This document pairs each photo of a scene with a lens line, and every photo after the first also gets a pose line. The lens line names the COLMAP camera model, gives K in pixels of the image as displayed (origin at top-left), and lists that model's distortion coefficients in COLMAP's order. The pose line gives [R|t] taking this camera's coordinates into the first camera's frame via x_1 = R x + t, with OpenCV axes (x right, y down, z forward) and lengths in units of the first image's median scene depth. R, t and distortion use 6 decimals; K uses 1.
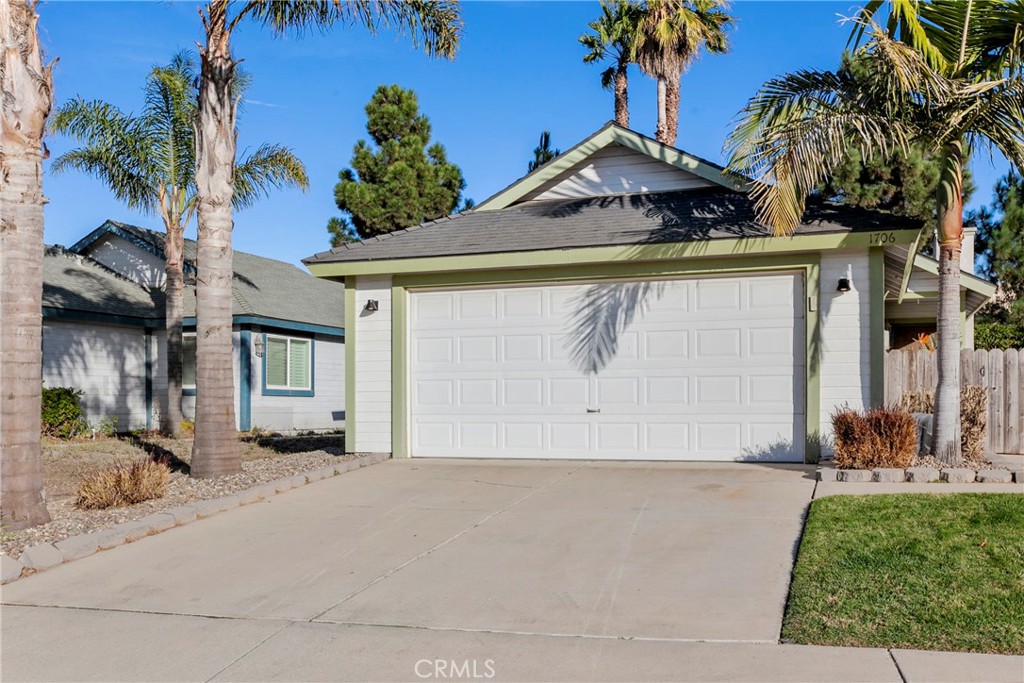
lens RADIAL K [[1037.9, 0, 514.1], [0, 1037.9, 403.6], [0, 0, 1]] dist [-0.001271, 0.006659]
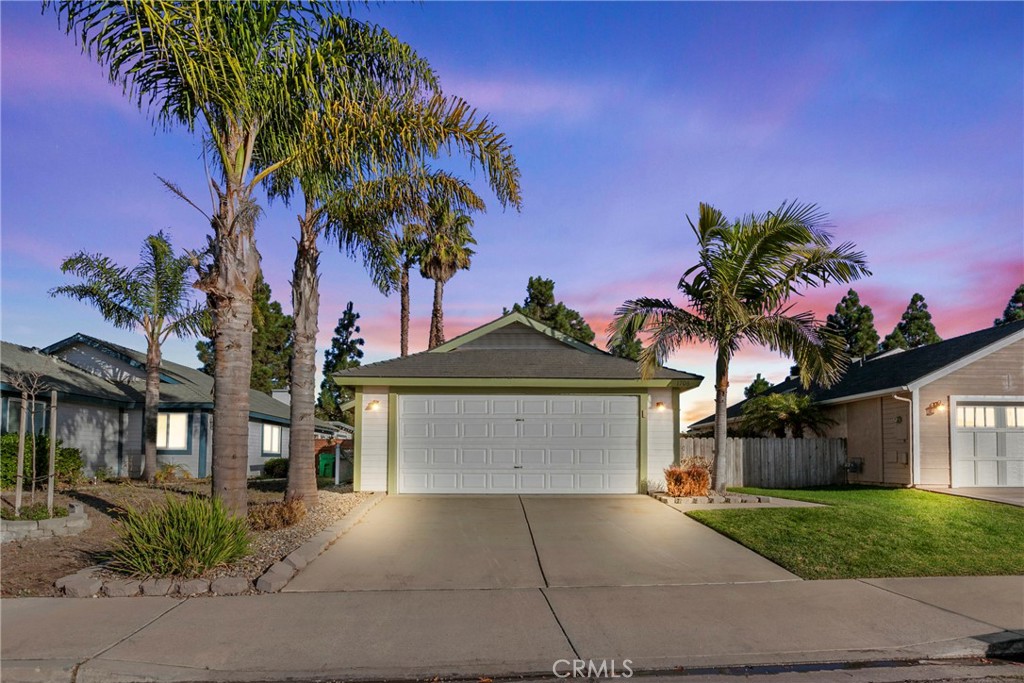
lens RADIAL K [[588.7, 0, 523.6], [0, 588.7, 435.7], [0, 0, 1]] dist [0.000315, 0.000207]
pose [[0.932944, 0.023517, 0.359253, -0.281078], [-0.007932, 0.998965, -0.044795, -0.001914], [-0.359935, 0.038942, 0.932164, 0.030516]]
